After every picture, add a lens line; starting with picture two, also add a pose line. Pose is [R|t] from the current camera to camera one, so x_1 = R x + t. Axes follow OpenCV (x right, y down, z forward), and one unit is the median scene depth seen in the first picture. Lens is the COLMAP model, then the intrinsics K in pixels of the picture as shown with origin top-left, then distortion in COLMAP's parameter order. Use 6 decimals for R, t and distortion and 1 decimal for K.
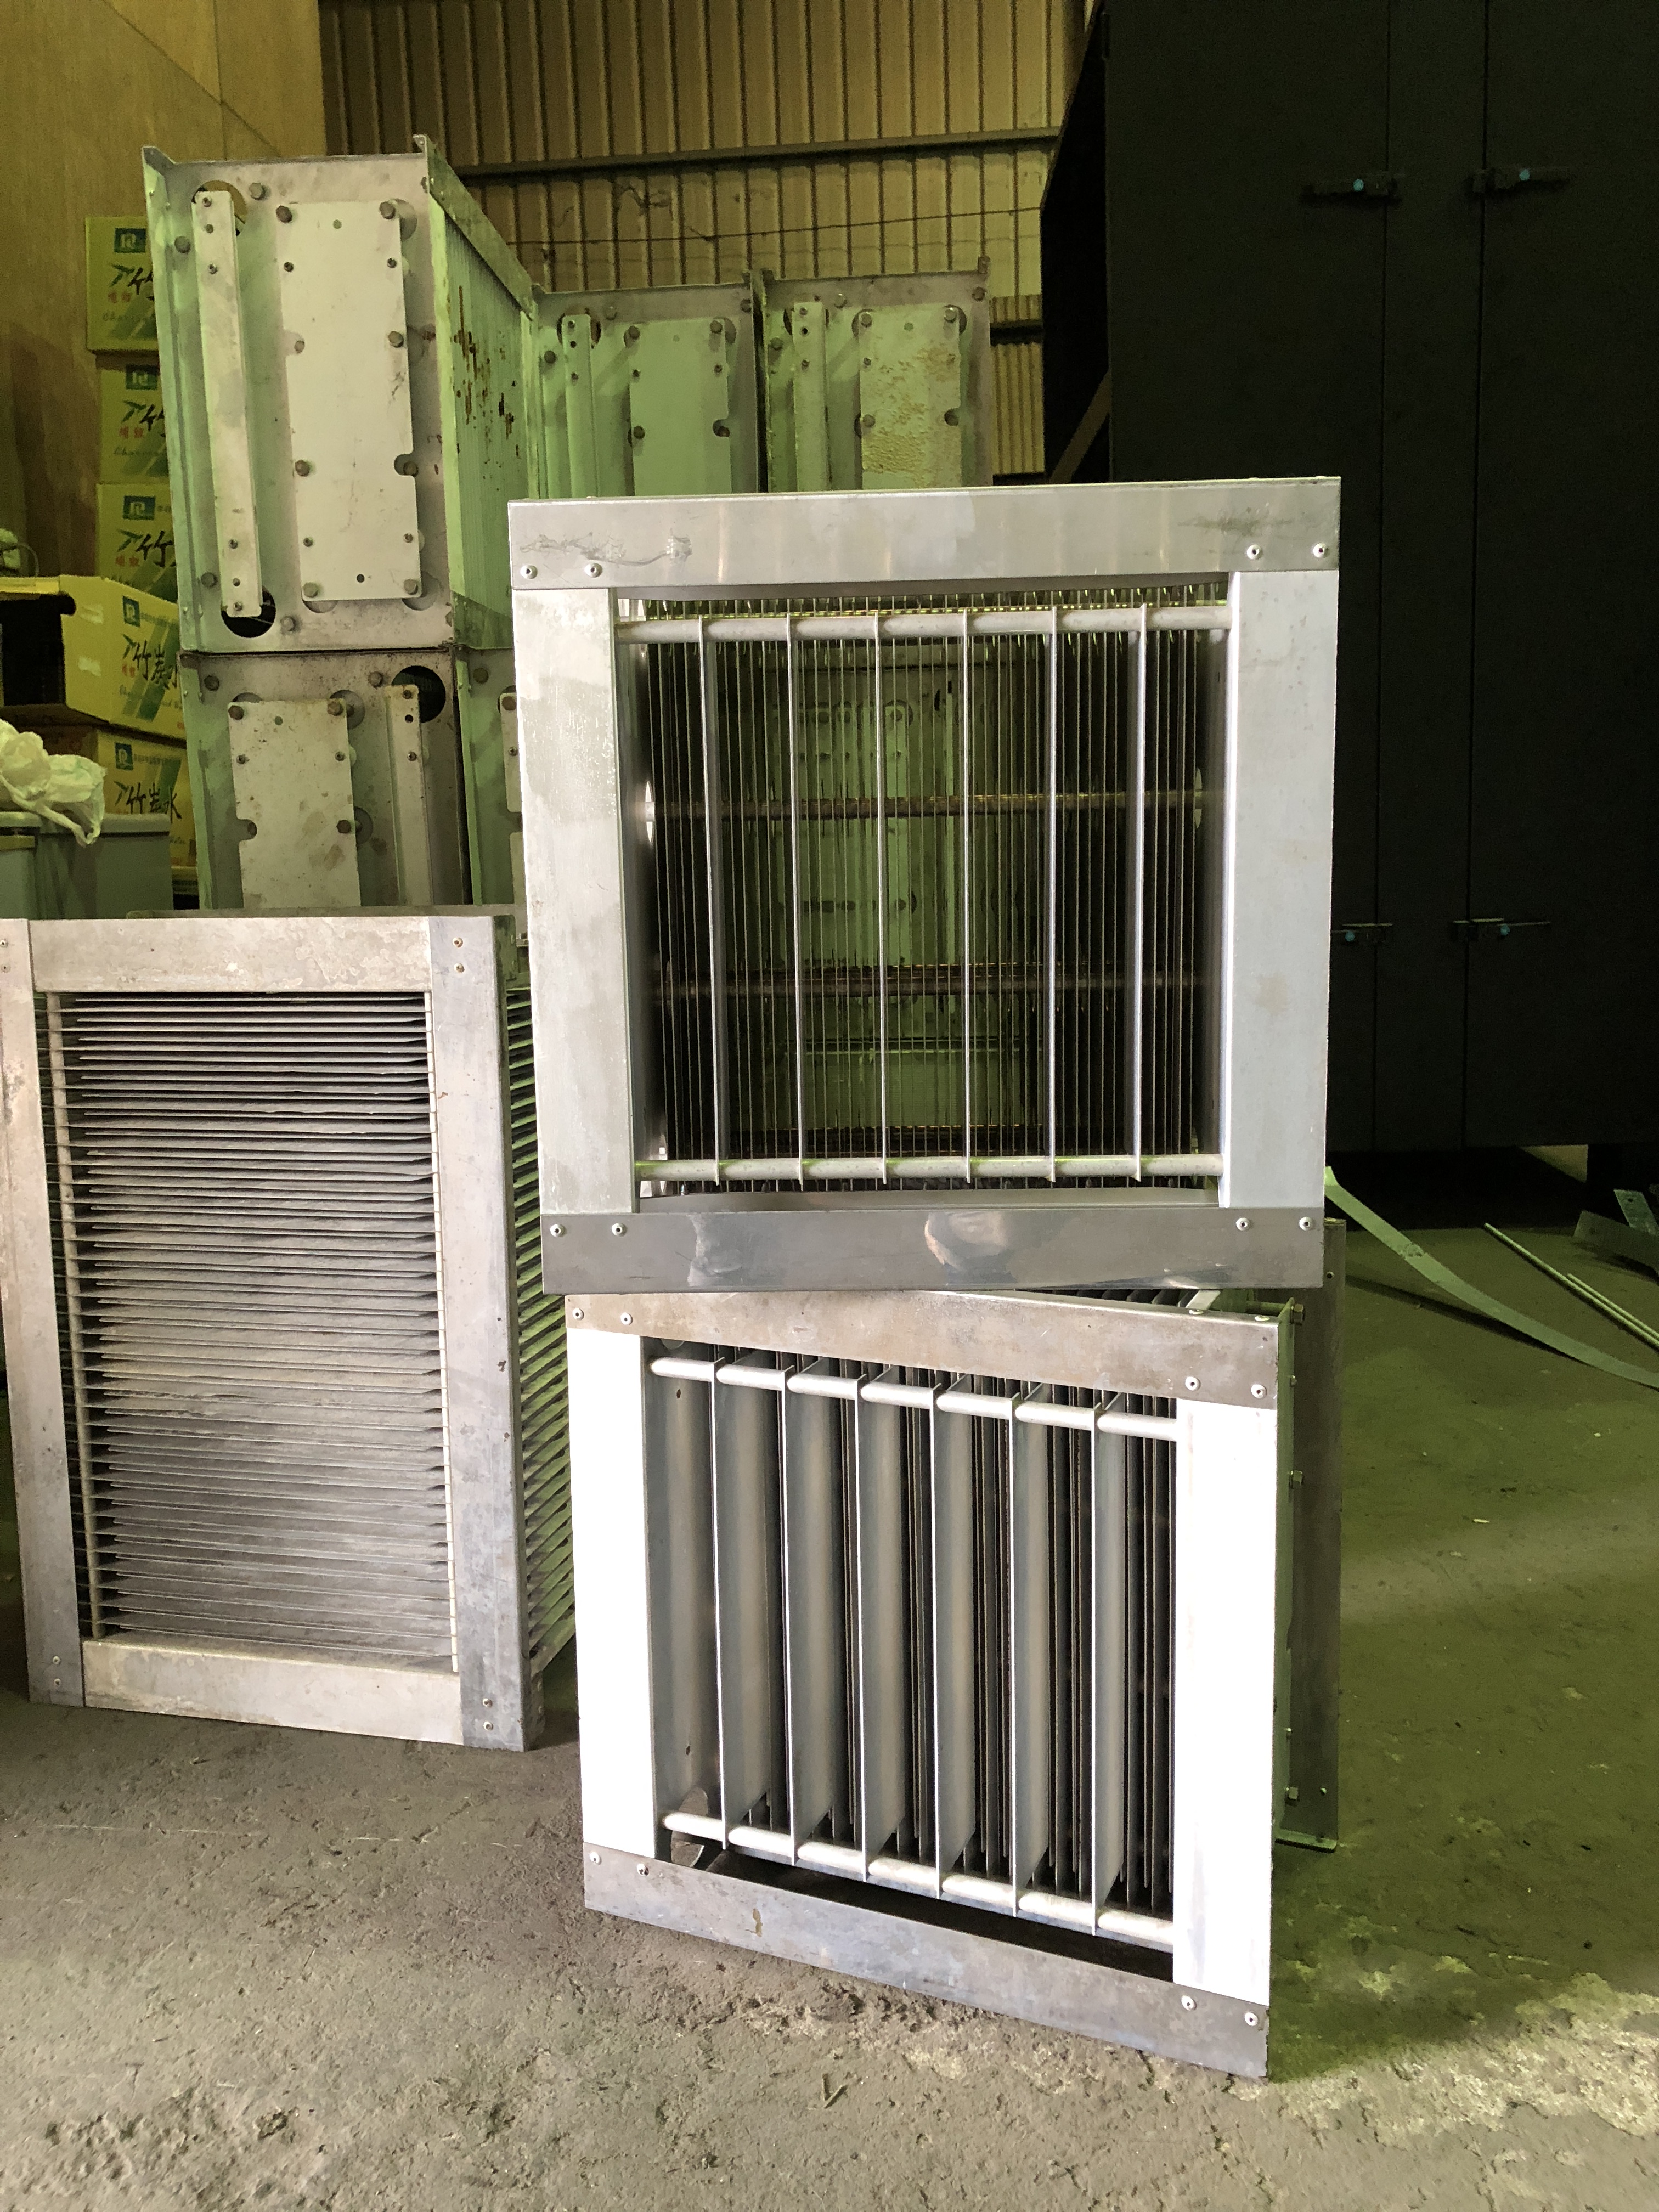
lens RADIAL K [[1821.5, 0, 829.5], [0, 1821.5, 1106.0], [0, 0, 1]] dist [0.006486, 0.002471]
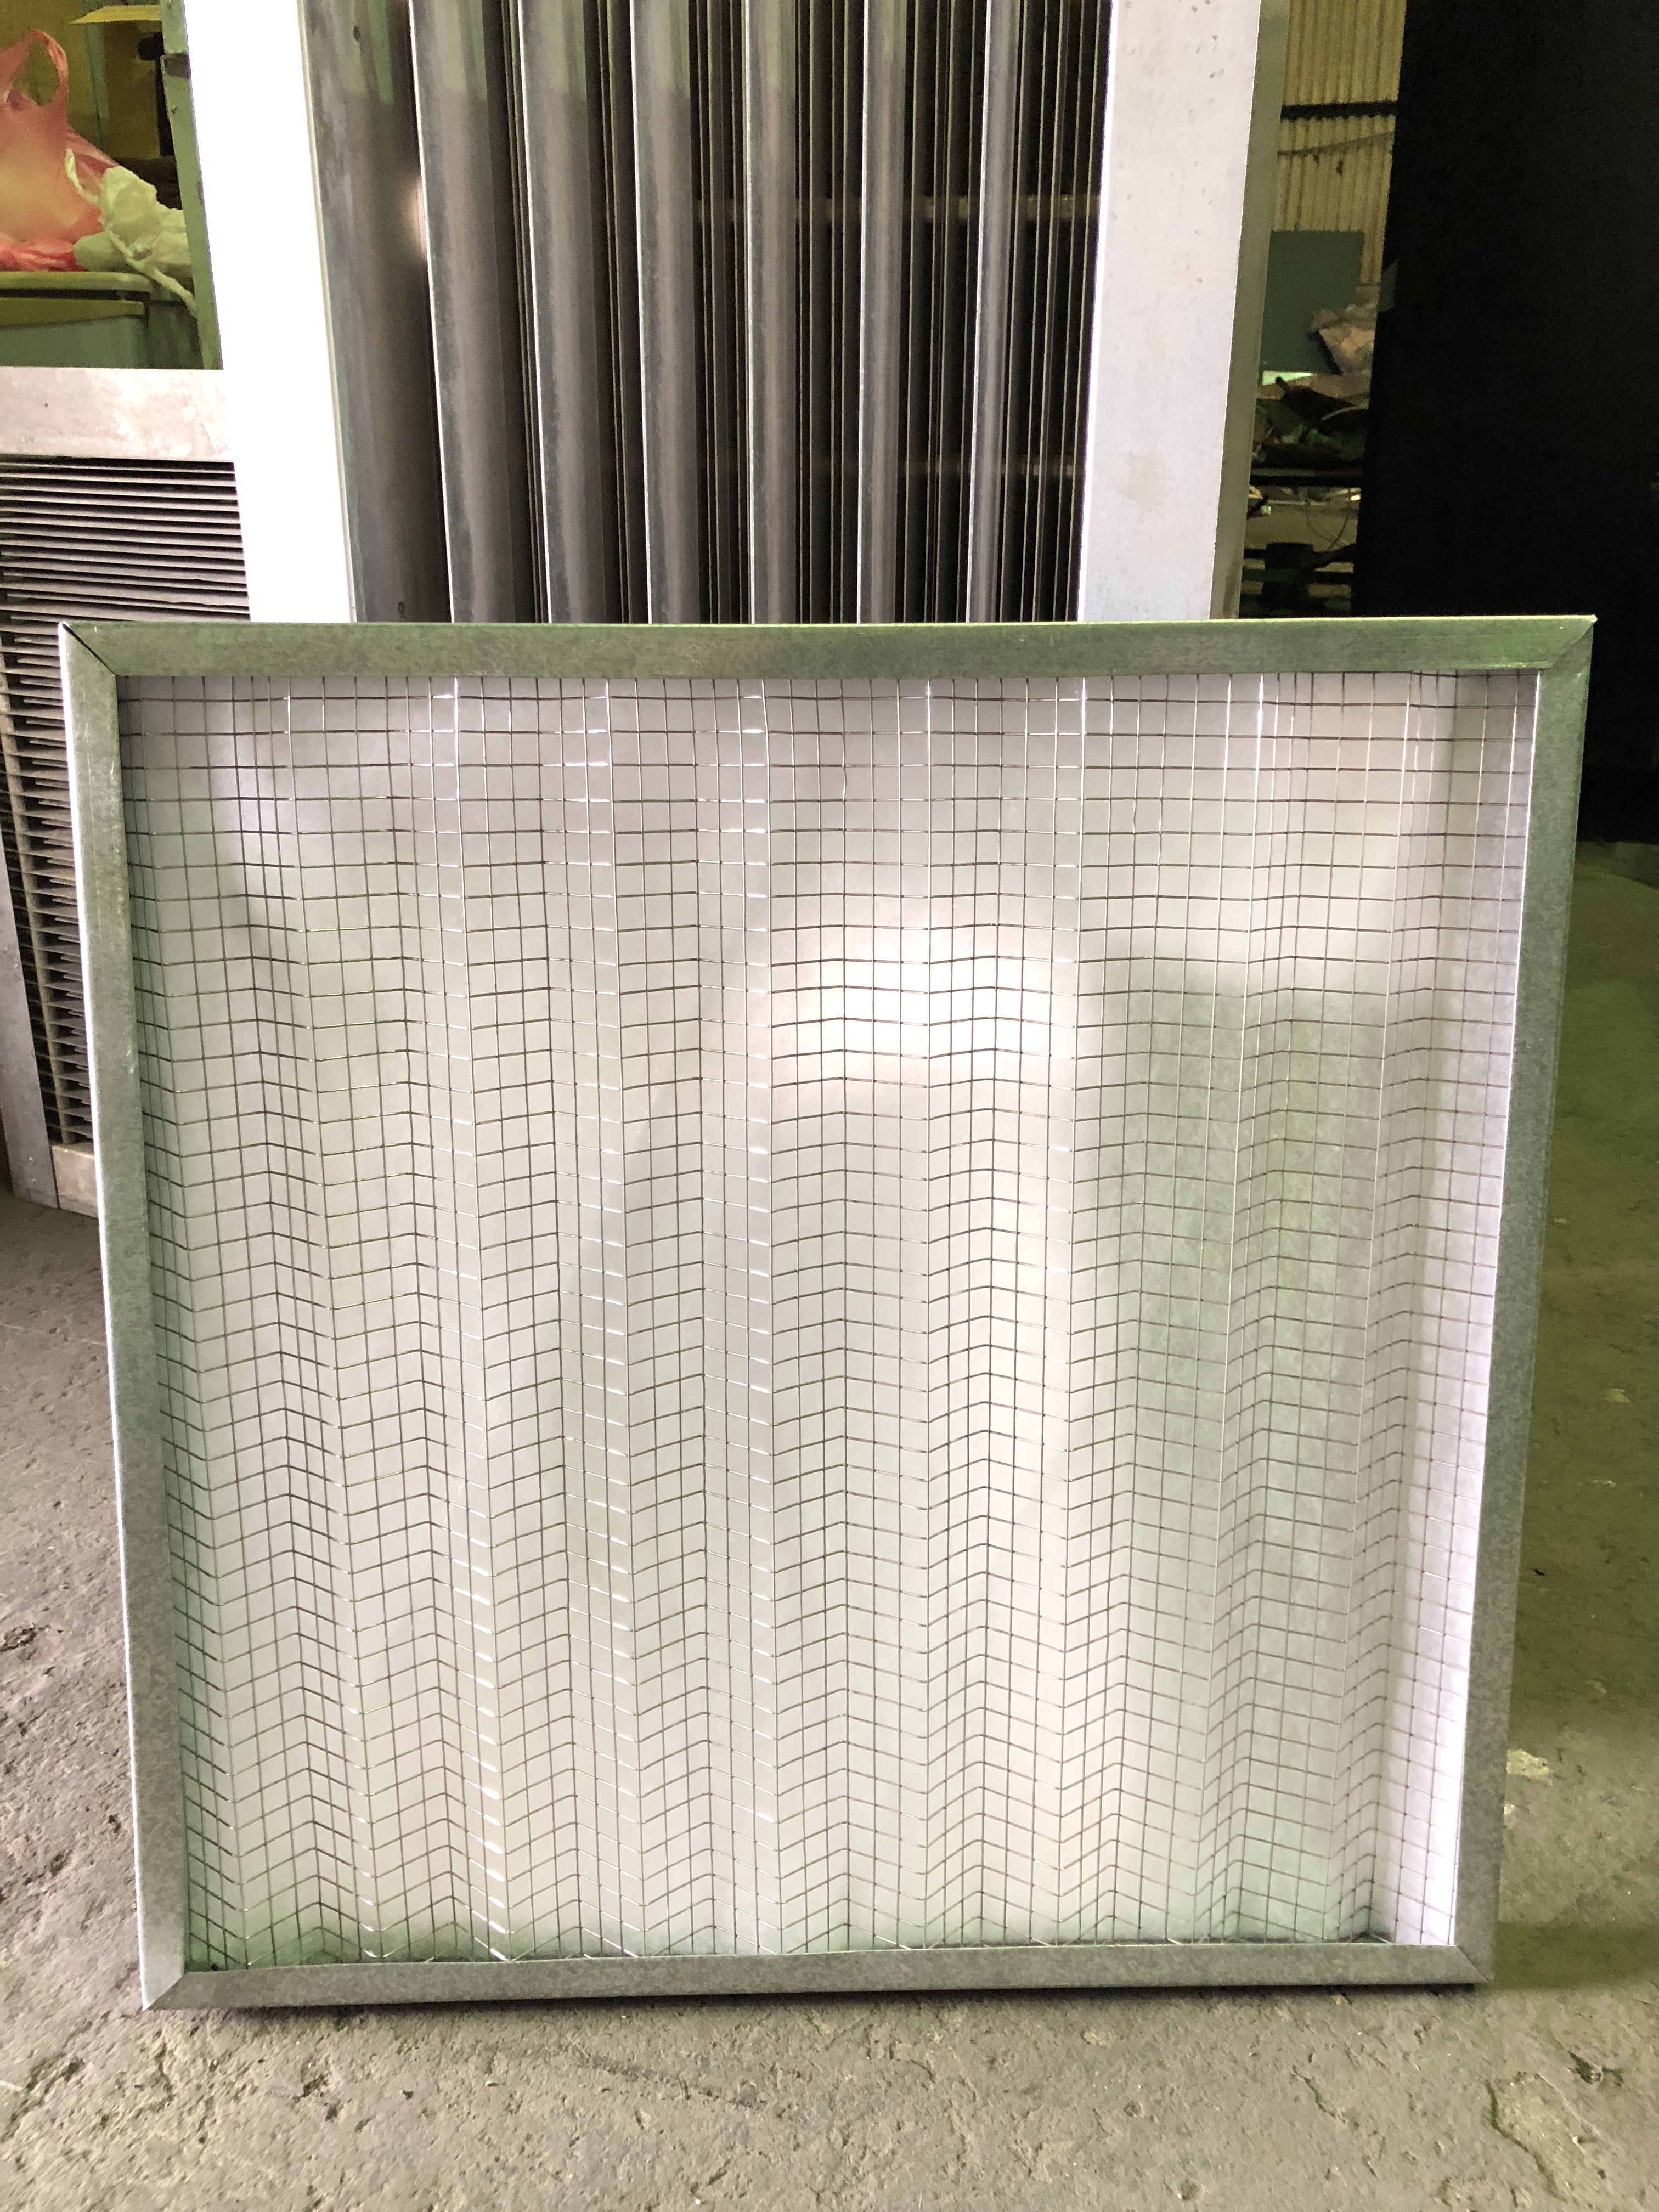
lens RADIAL K [[1814.3, 0, 829.5], [0, 1814.3, 1106.0], [0, 0, 1]] dist [-0.001998, 0.076975]
pose [[0.975616, 0.104331, -0.193101, 0.197730], [-0.056457, 0.969484, 0.238564, 0.010873], [0.212098, -0.221845, 0.951735, 0.148479]]
